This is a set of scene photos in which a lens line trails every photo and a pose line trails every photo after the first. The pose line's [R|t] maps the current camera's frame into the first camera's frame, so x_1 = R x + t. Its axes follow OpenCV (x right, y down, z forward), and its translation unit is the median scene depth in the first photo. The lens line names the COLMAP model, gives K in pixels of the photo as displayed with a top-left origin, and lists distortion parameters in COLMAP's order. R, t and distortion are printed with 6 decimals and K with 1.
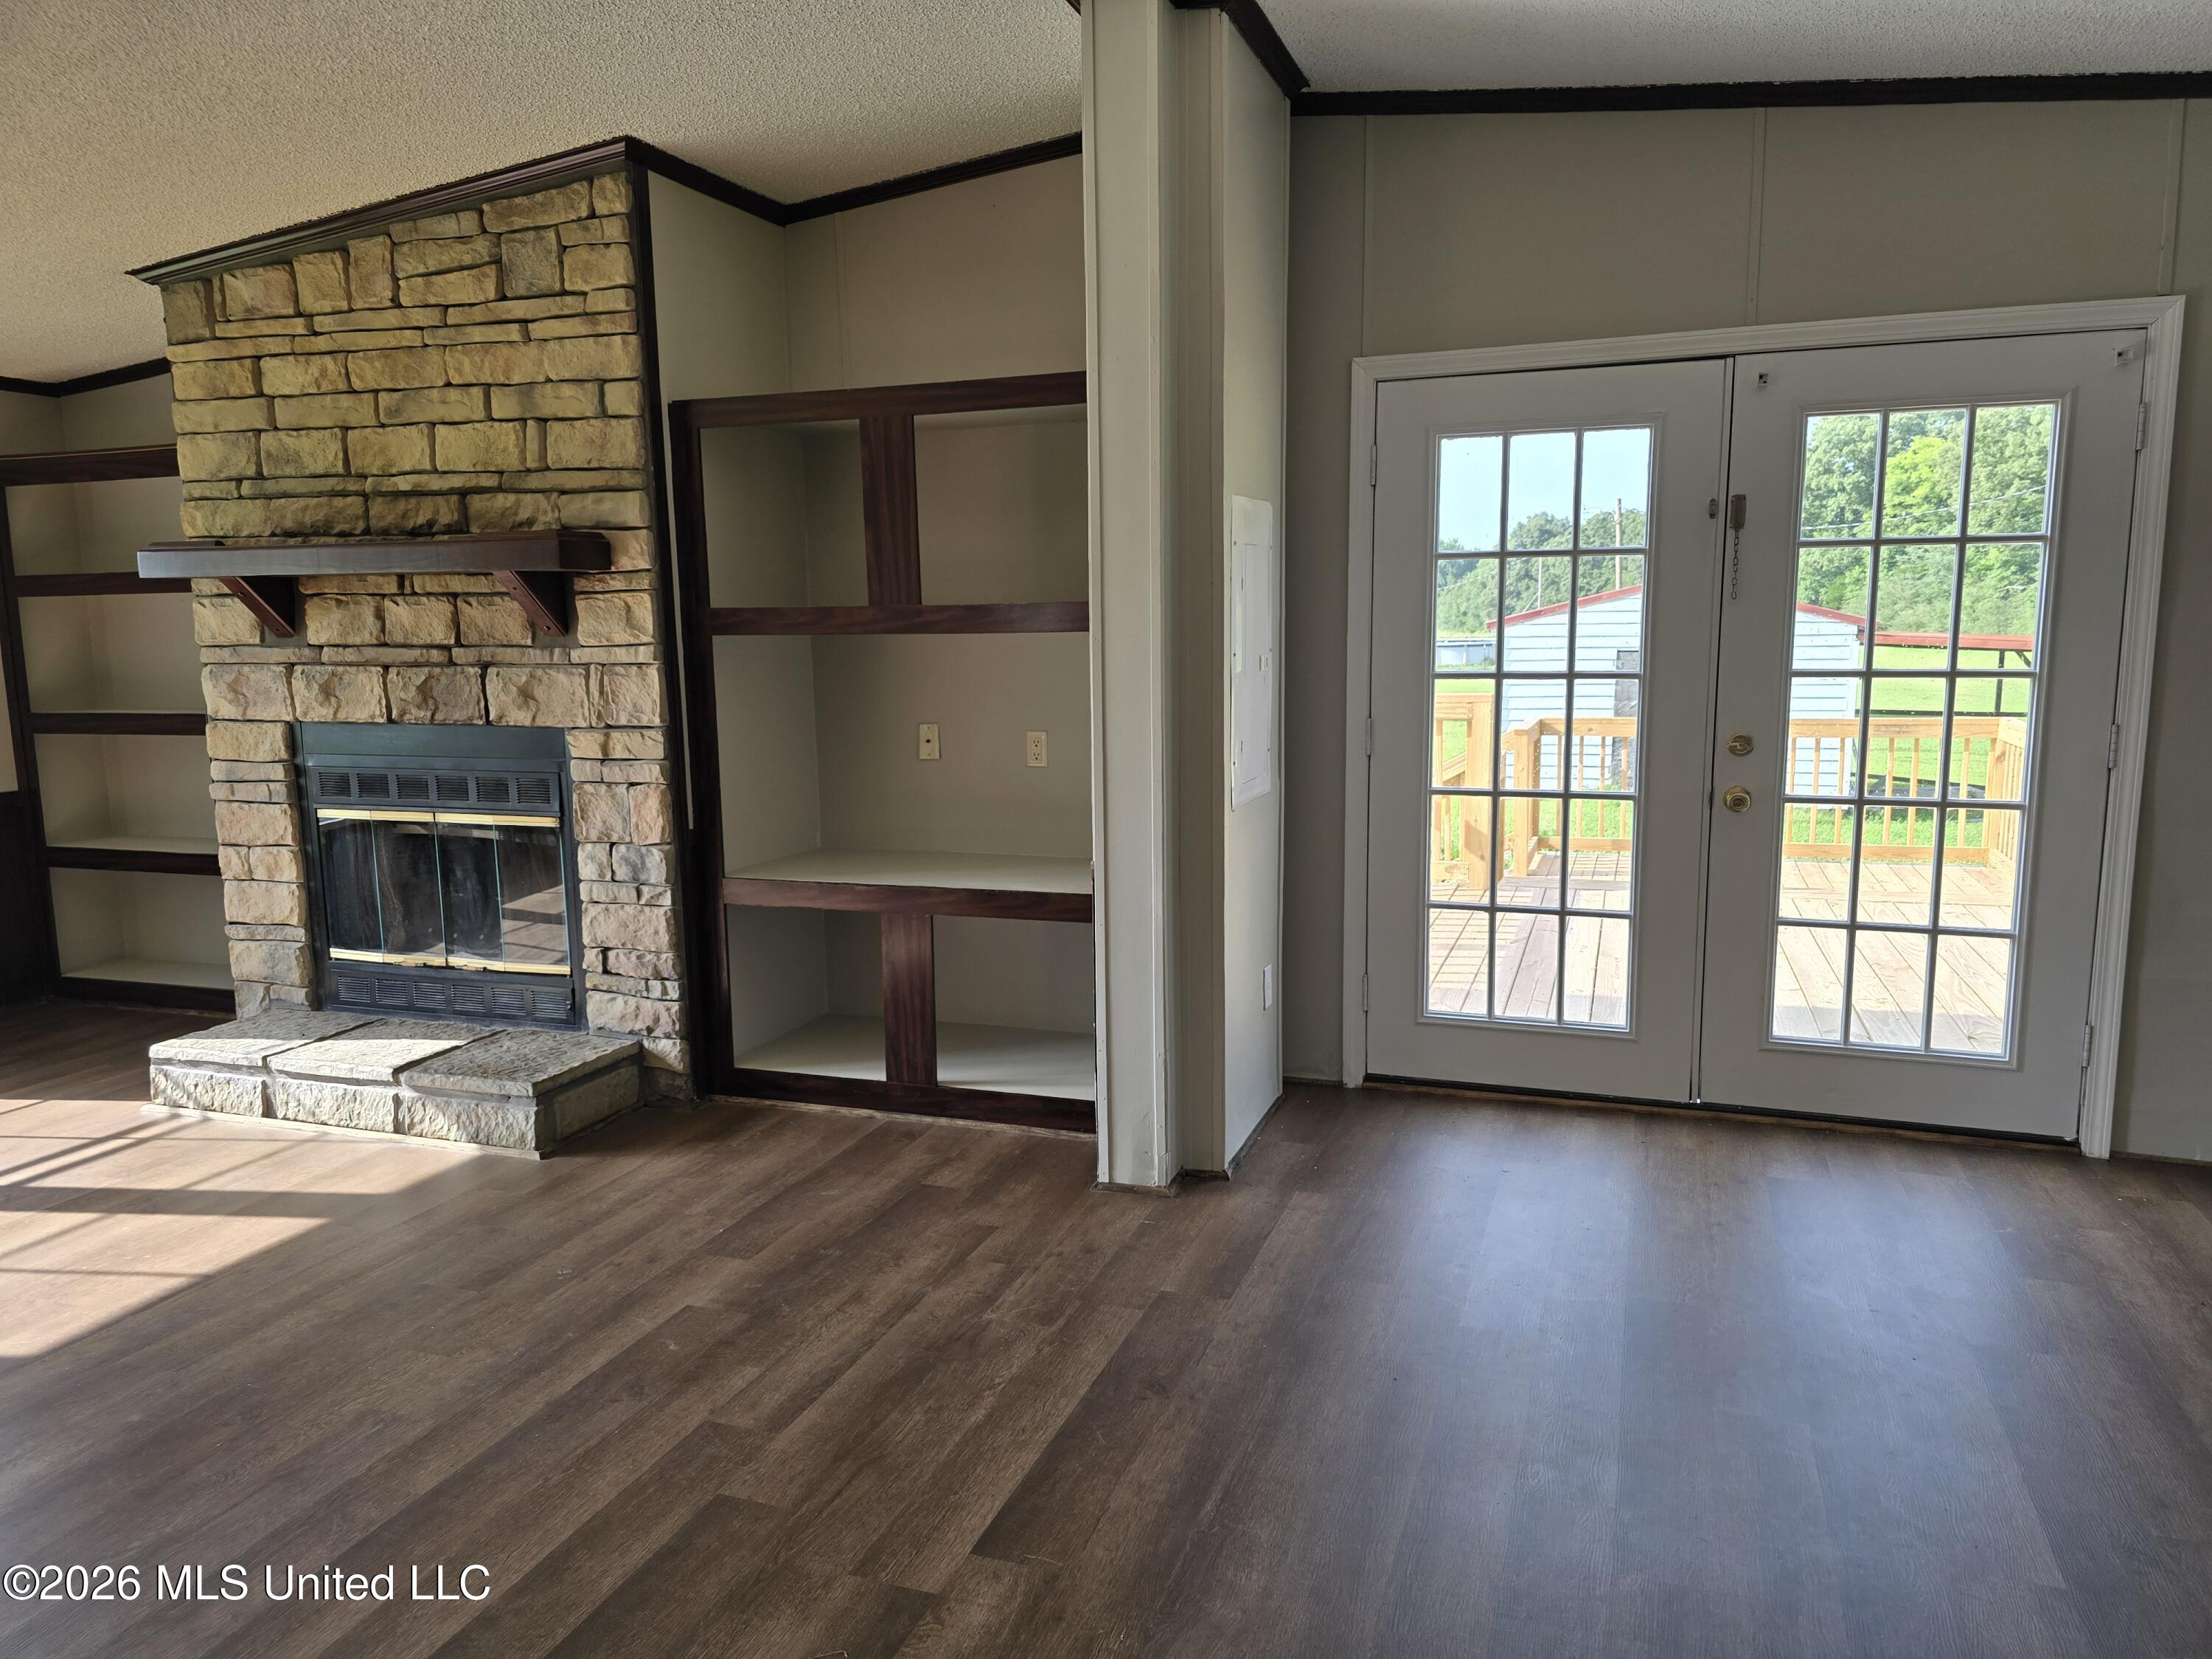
lens RADIAL K [[1487.0, 0, 1135.1], [0, 1487.0, 822.1], [0, 0, 1]] dist [0.063737, -0.071300]
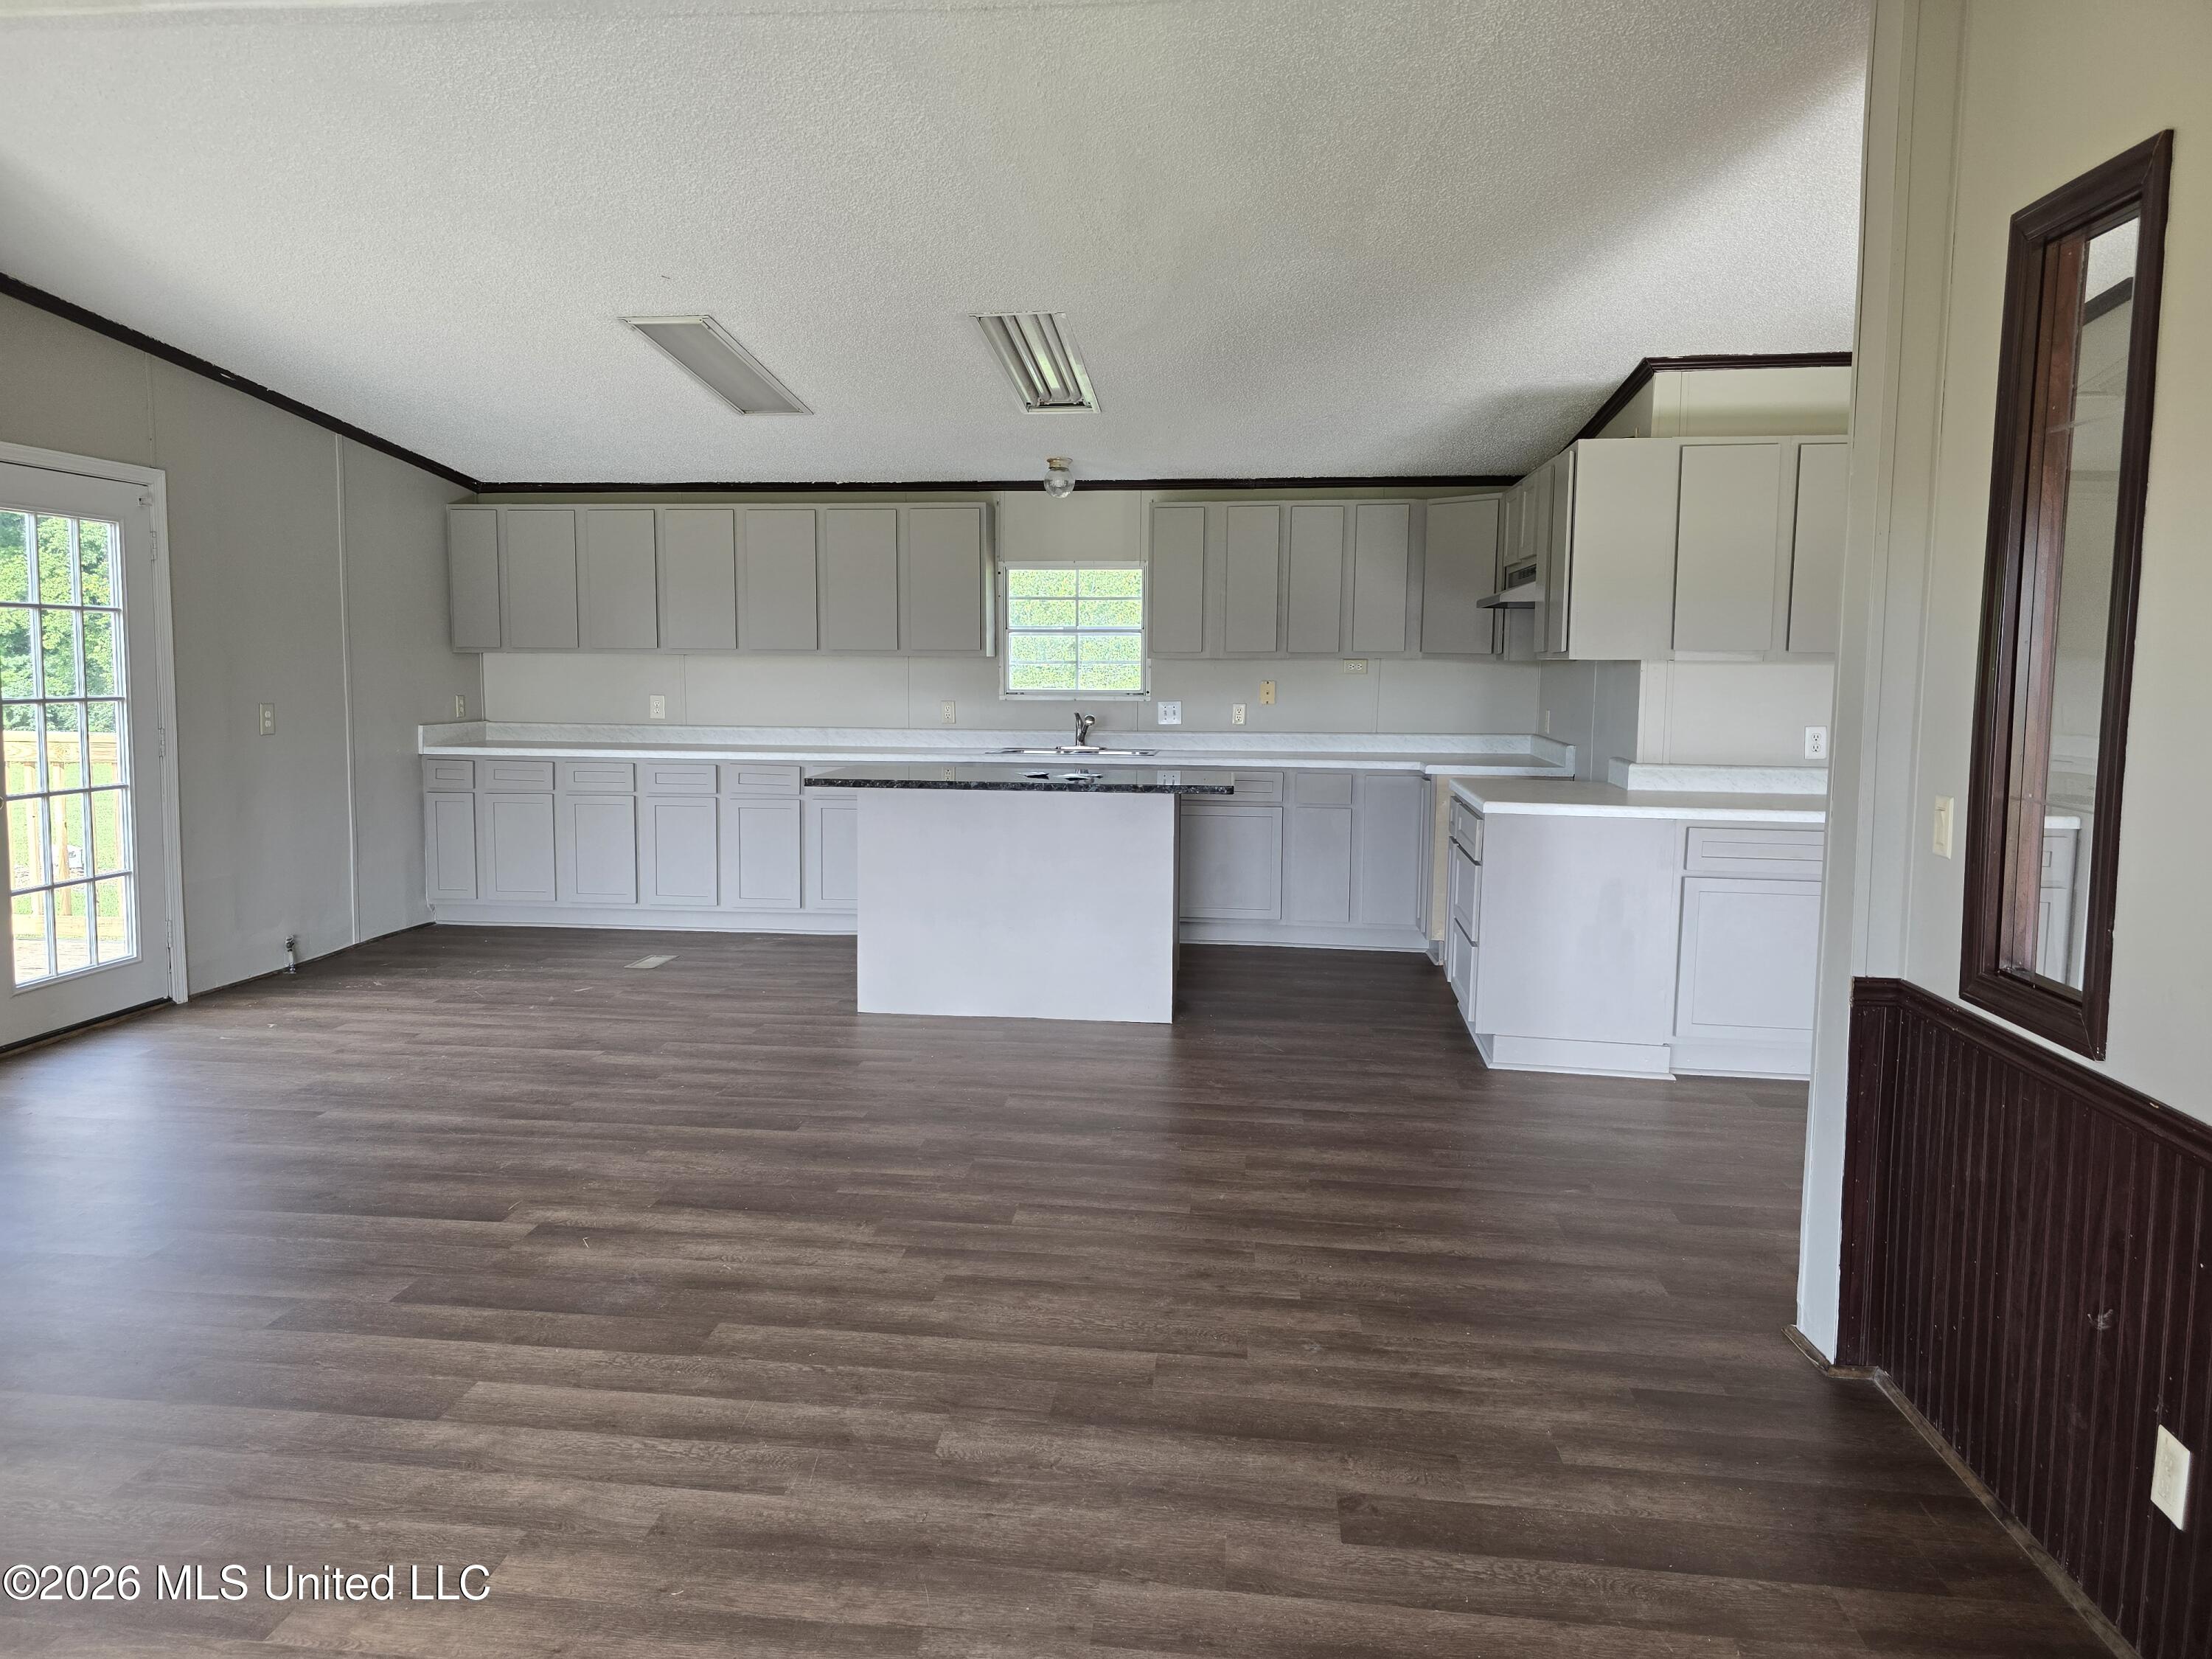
lens RADIAL K [[1487.0, 0, 1063.2], [0, 1487.0, 759.9], [0, 0, 1]] dist [0.063737, -0.071300]
pose [[-0.215960, -0.056818, 0.974748, -0.985564], [0.127509, 0.988115, 0.085847, -0.042407], [-0.968041, 0.142829, -0.206148, 0.360995]]
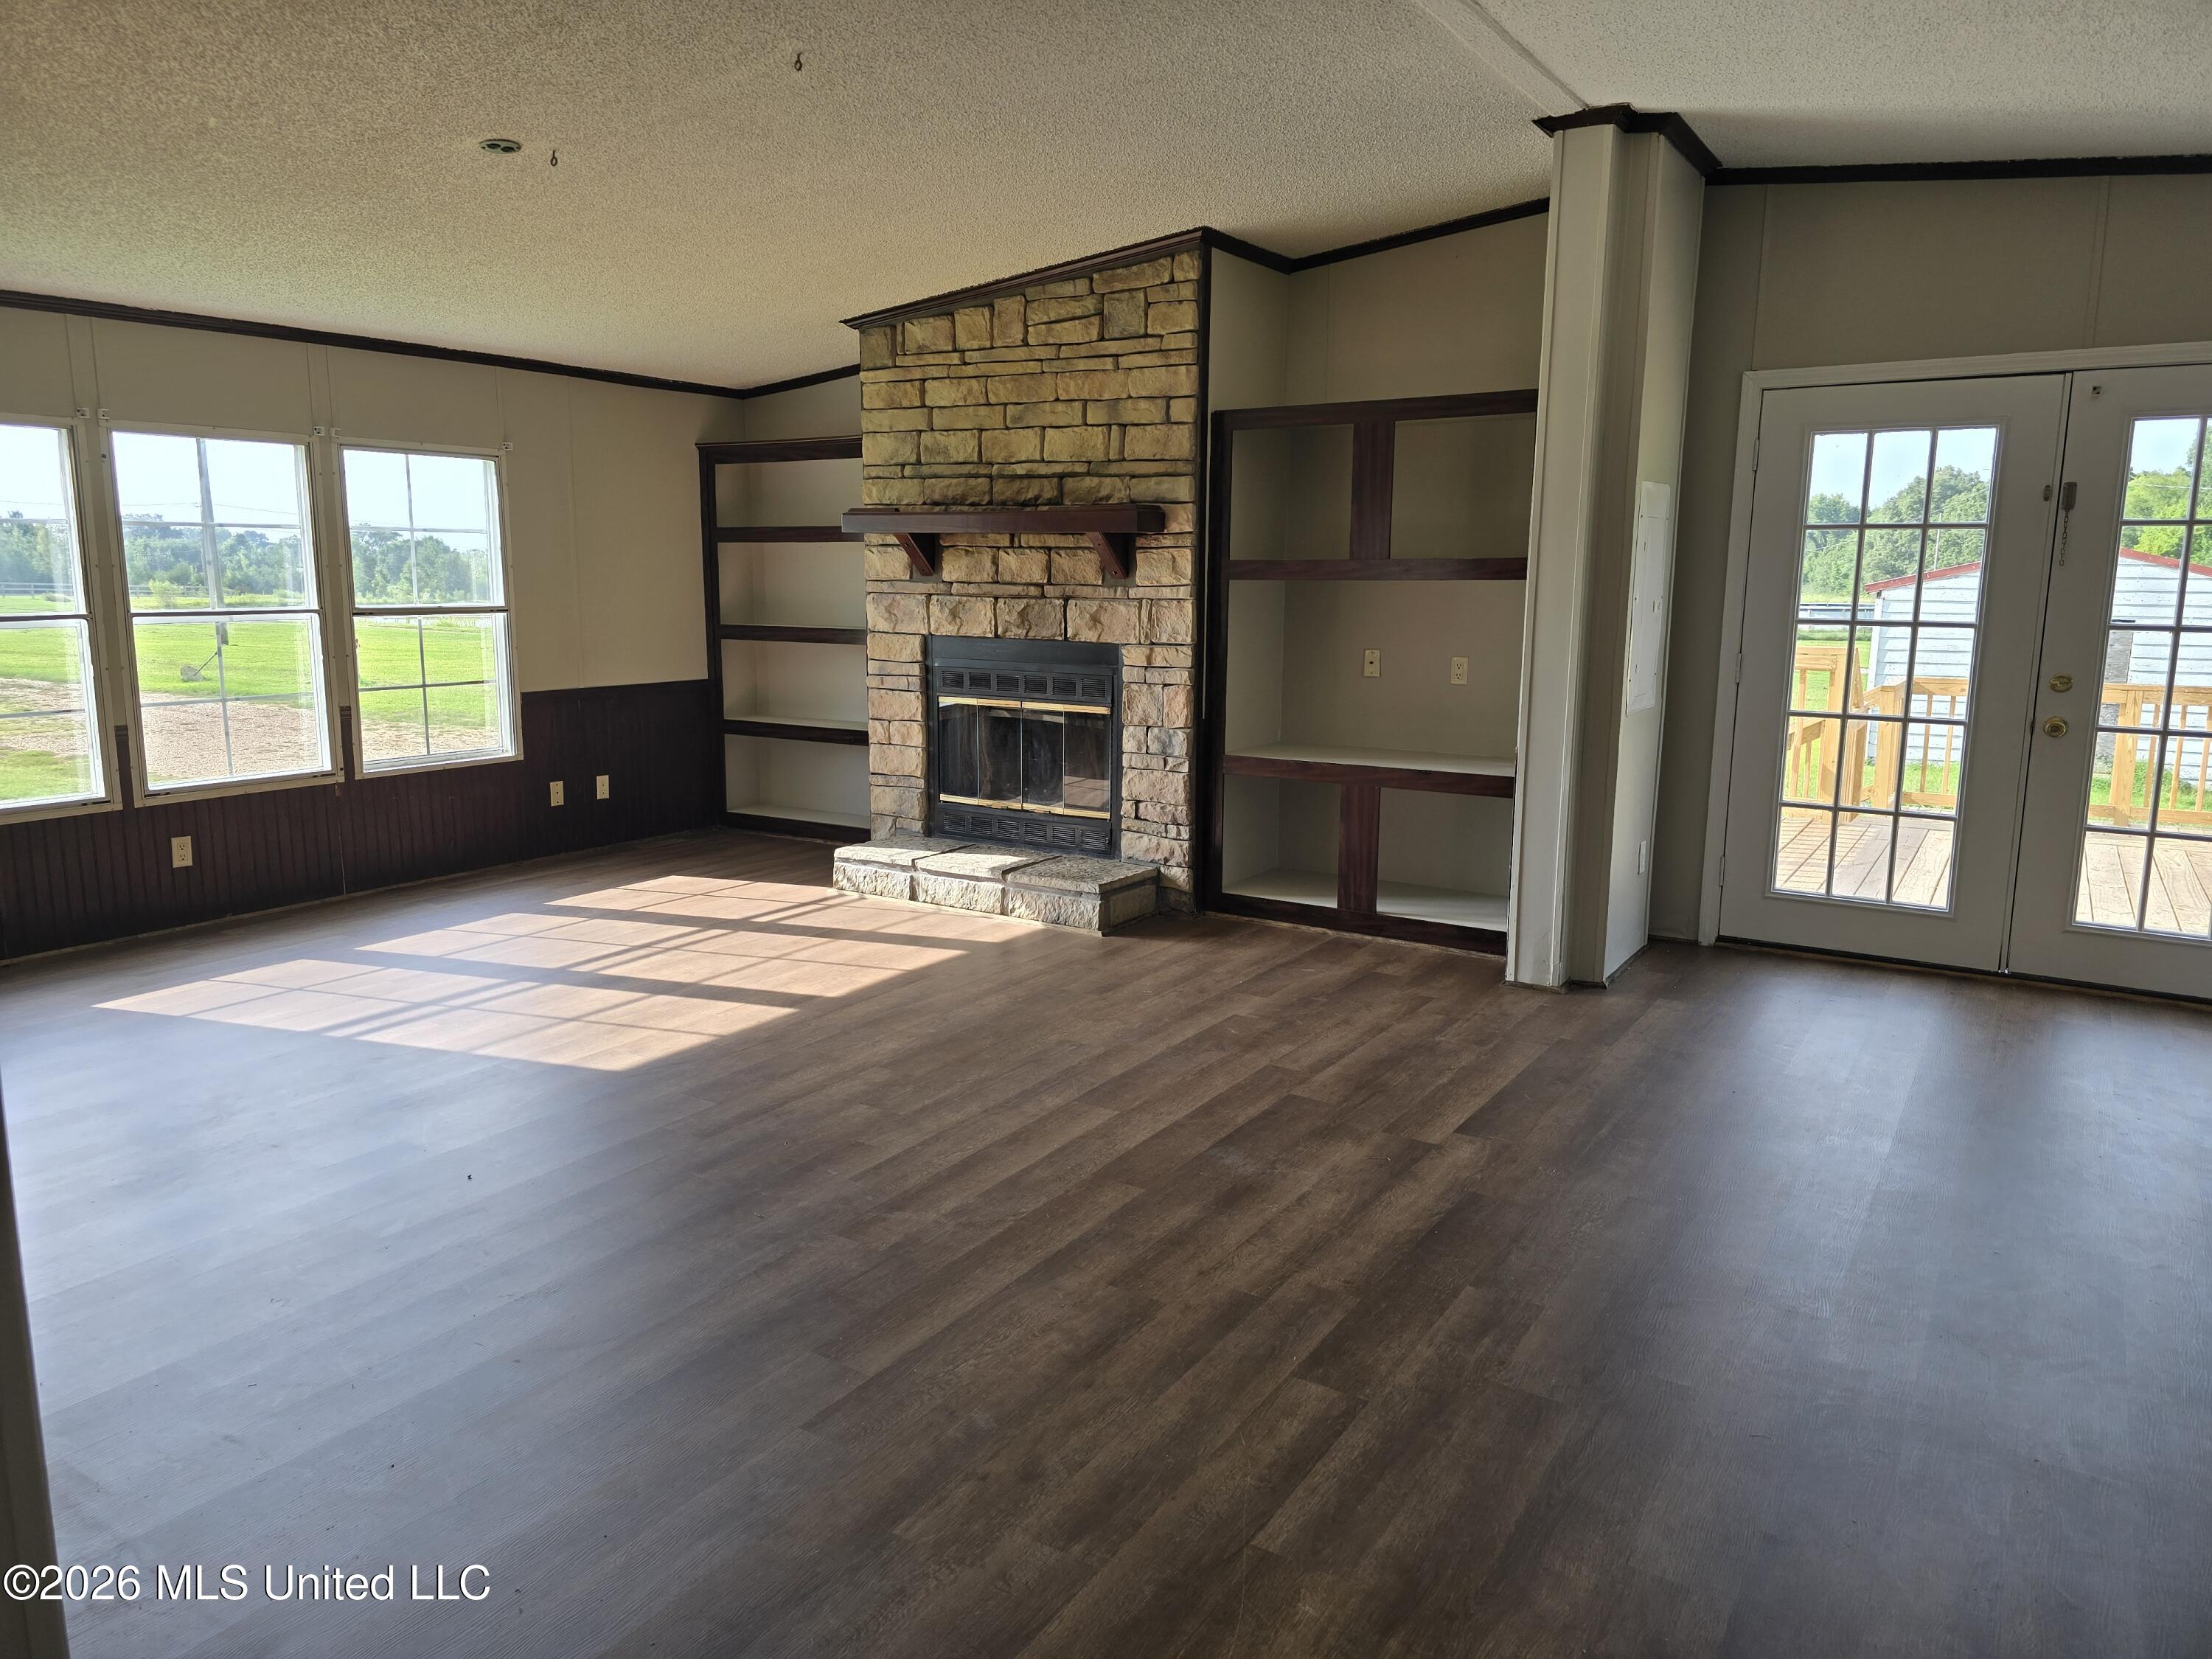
lens RADIAL K [[1487.0, 0, 1085.4], [0, 1487.0, 797.1], [0, 0, 1]] dist [0.063737, -0.071300]
pose [[0.968905, 0.057584, -0.240638, -0.068287], [-0.054011, 0.998310, 0.021424, 0.055379], [0.241465, -0.007761, 0.970378, -0.380506]]
